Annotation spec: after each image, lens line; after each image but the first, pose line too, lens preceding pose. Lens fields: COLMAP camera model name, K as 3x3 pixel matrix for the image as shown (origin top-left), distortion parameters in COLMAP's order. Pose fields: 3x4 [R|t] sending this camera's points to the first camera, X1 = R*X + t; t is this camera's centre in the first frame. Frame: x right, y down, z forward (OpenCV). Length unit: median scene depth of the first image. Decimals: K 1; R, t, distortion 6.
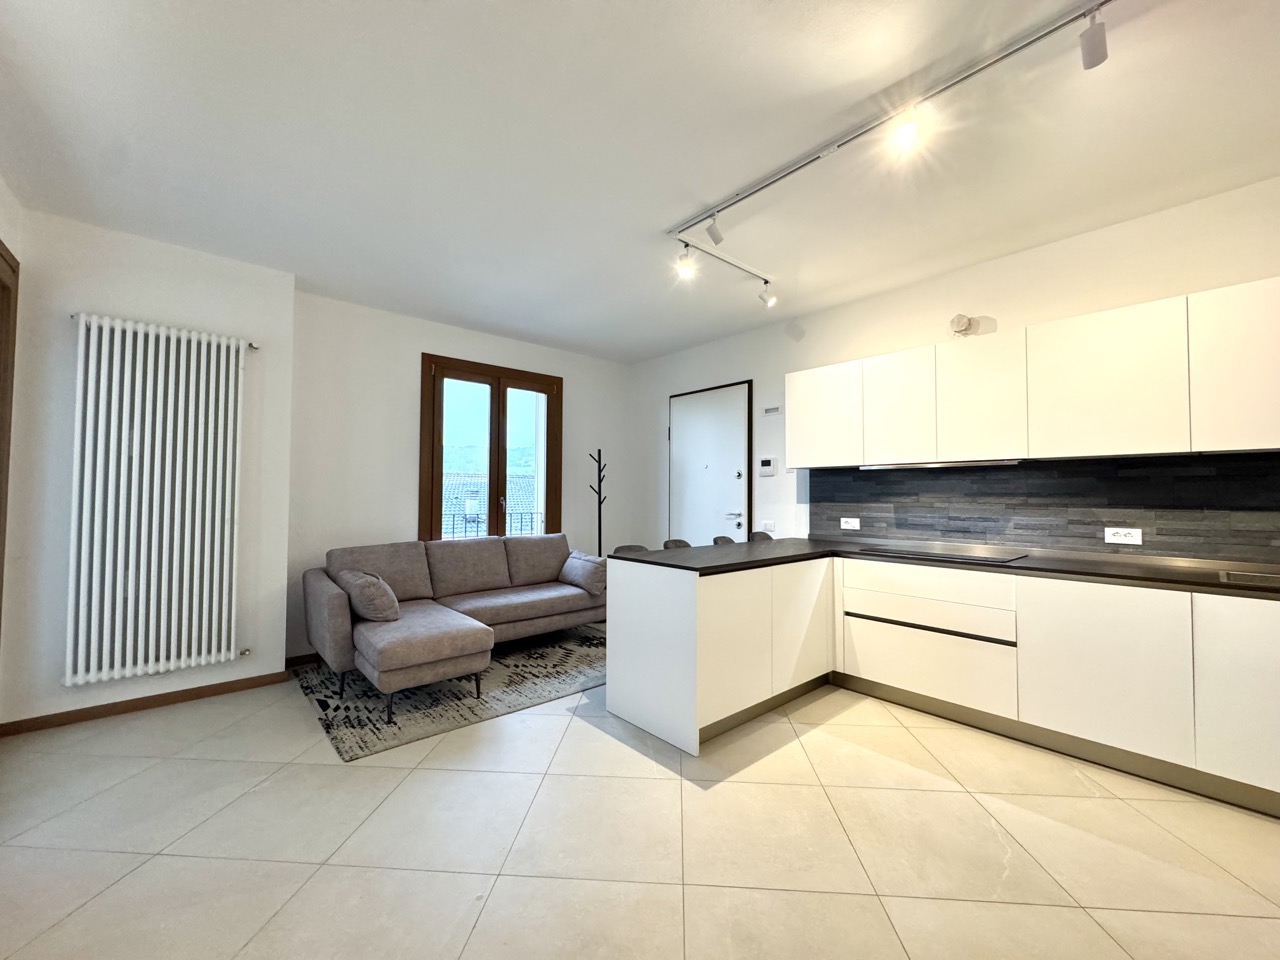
lens RADIAL K [[513.4, 0, 645.9], [0, 513.4, 478.9], [0, 0, 1]] dist [-0.001285, -0.000547]
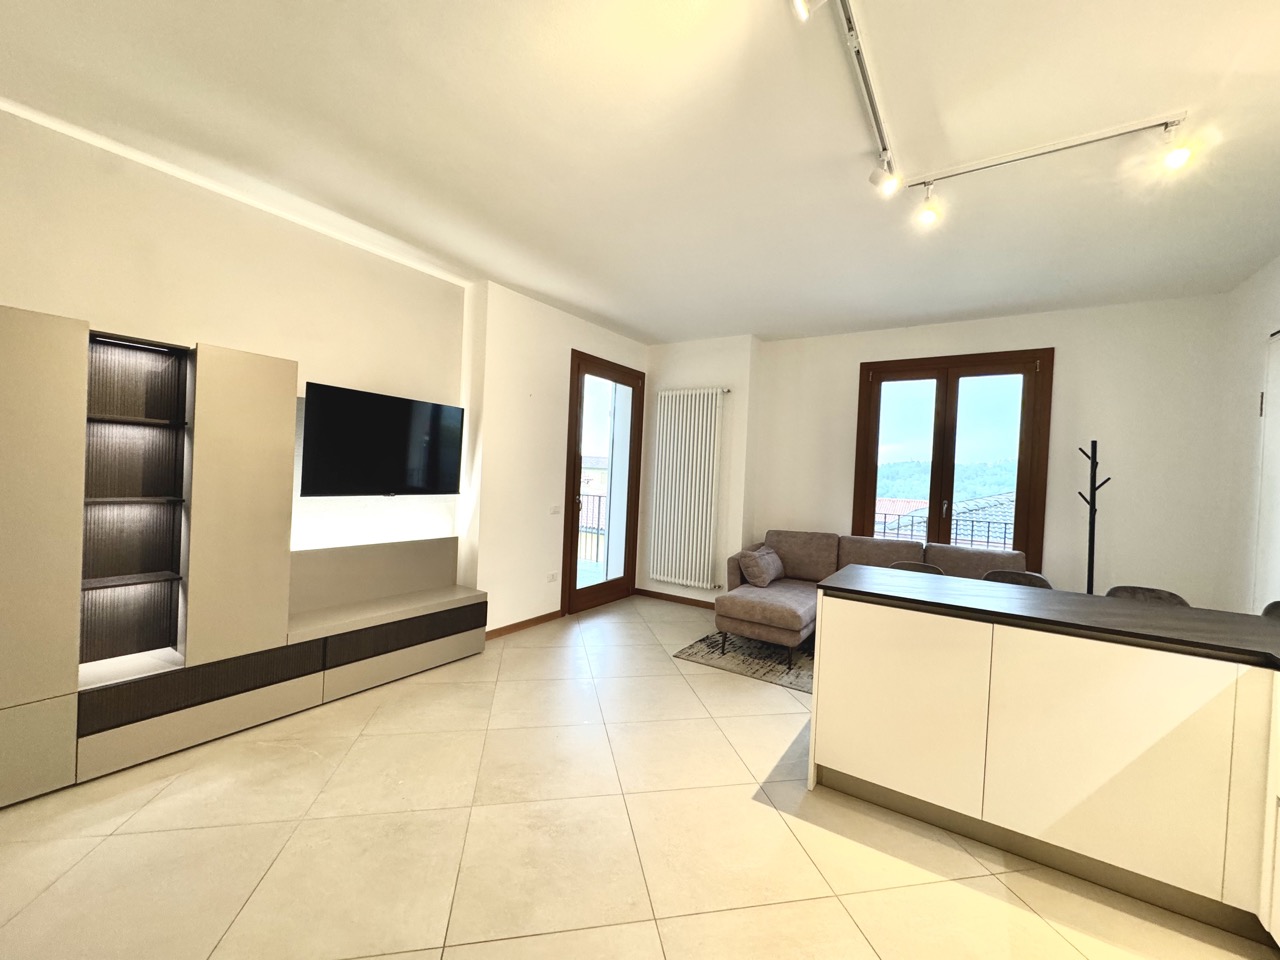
lens RADIAL K [[513.4, 0, 634.2], [0, 513.4, 480.7], [0, 0, 1]] dist [-0.001285, -0.000547]
pose [[0.250826, 0.023056, -0.967758, 0.700661], [-0.012270, 0.999712, 0.020637, -0.017798], [0.967954, 0.006698, 0.251037, 0.368382]]
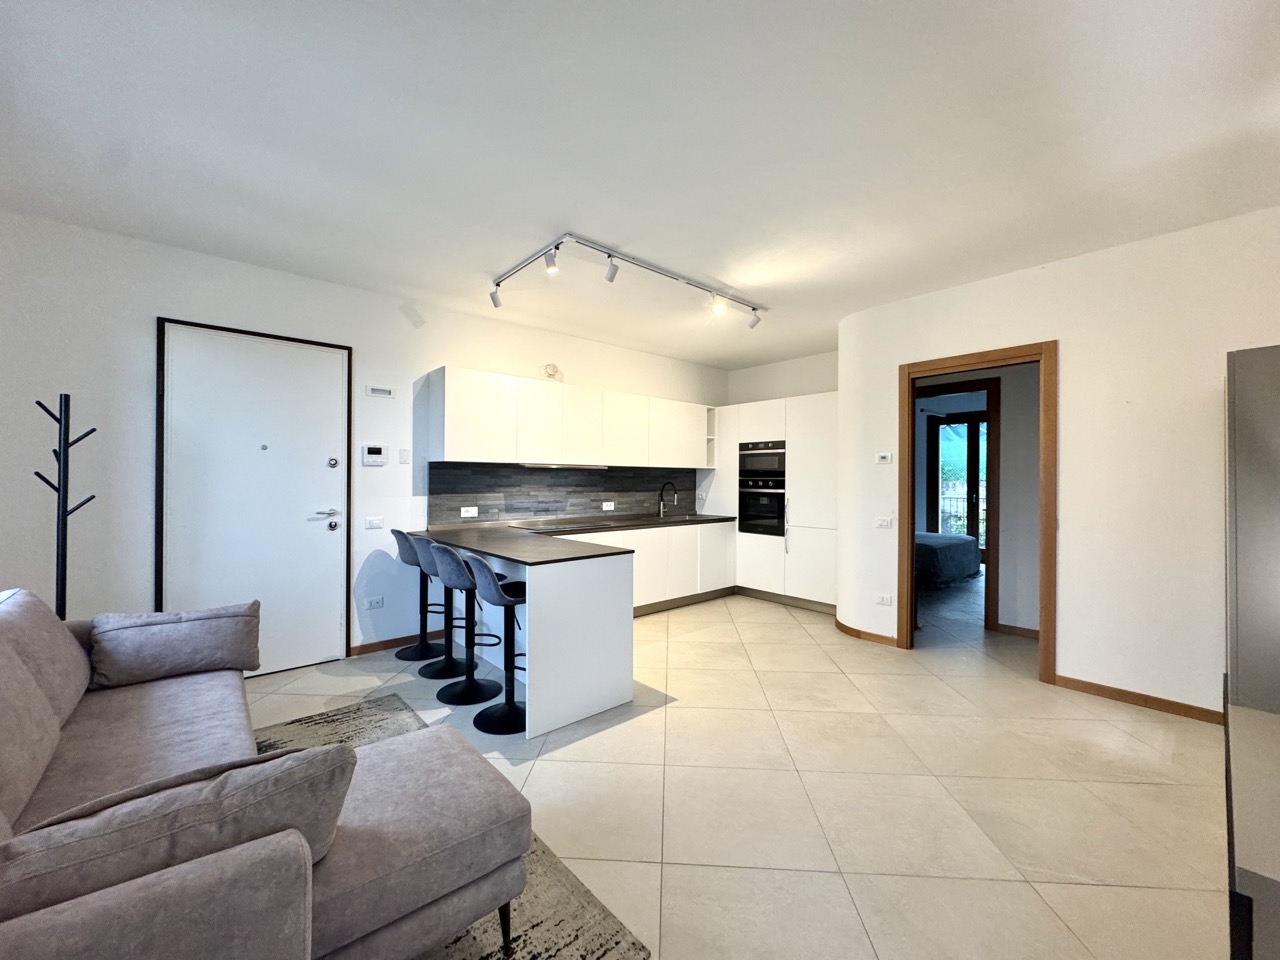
lens RADIAL K [[513.4, 0, 633.9], [0, 513.4, 478.1], [0, 0, 1]] dist [-0.001285, -0.000547]
pose [[-0.003458, -0.002164, 0.999992, -0.909851], [-0.036499, 0.999332, 0.002037, -0.003305], [-0.999328, -0.036492, -0.003535, 0.802482]]
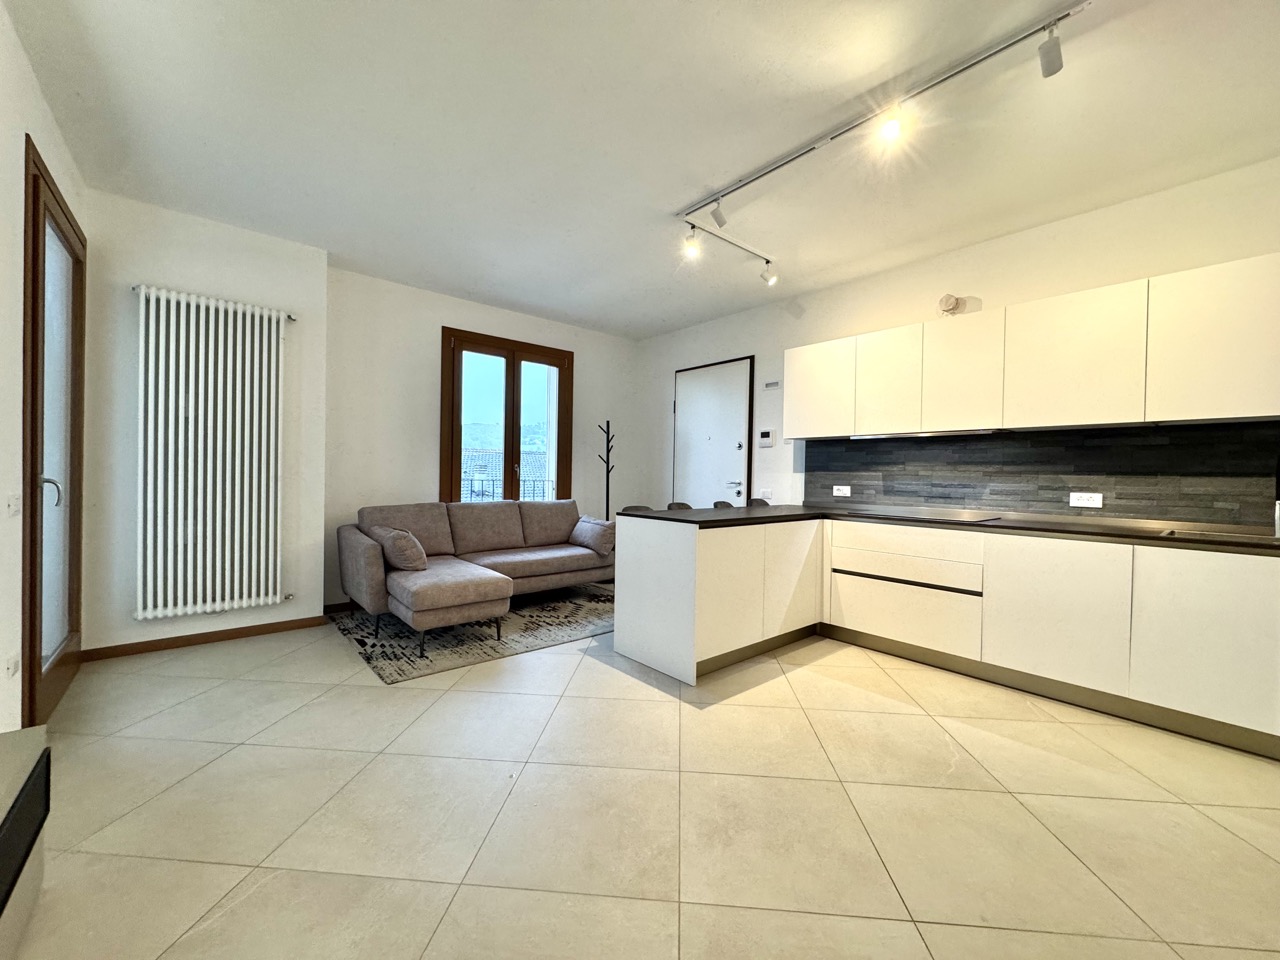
lens RADIAL K [[513.4, 0, 645.3], [0, 513.4, 478.4], [0, 0, 1]] dist [-0.001285, -0.000547]
pose [[0.999861, 0.013151, -0.010272, -0.002768], [-0.012739, 0.999151, 0.039187, 0.030042], [0.010779, -0.039050, 0.999179, -0.093706]]
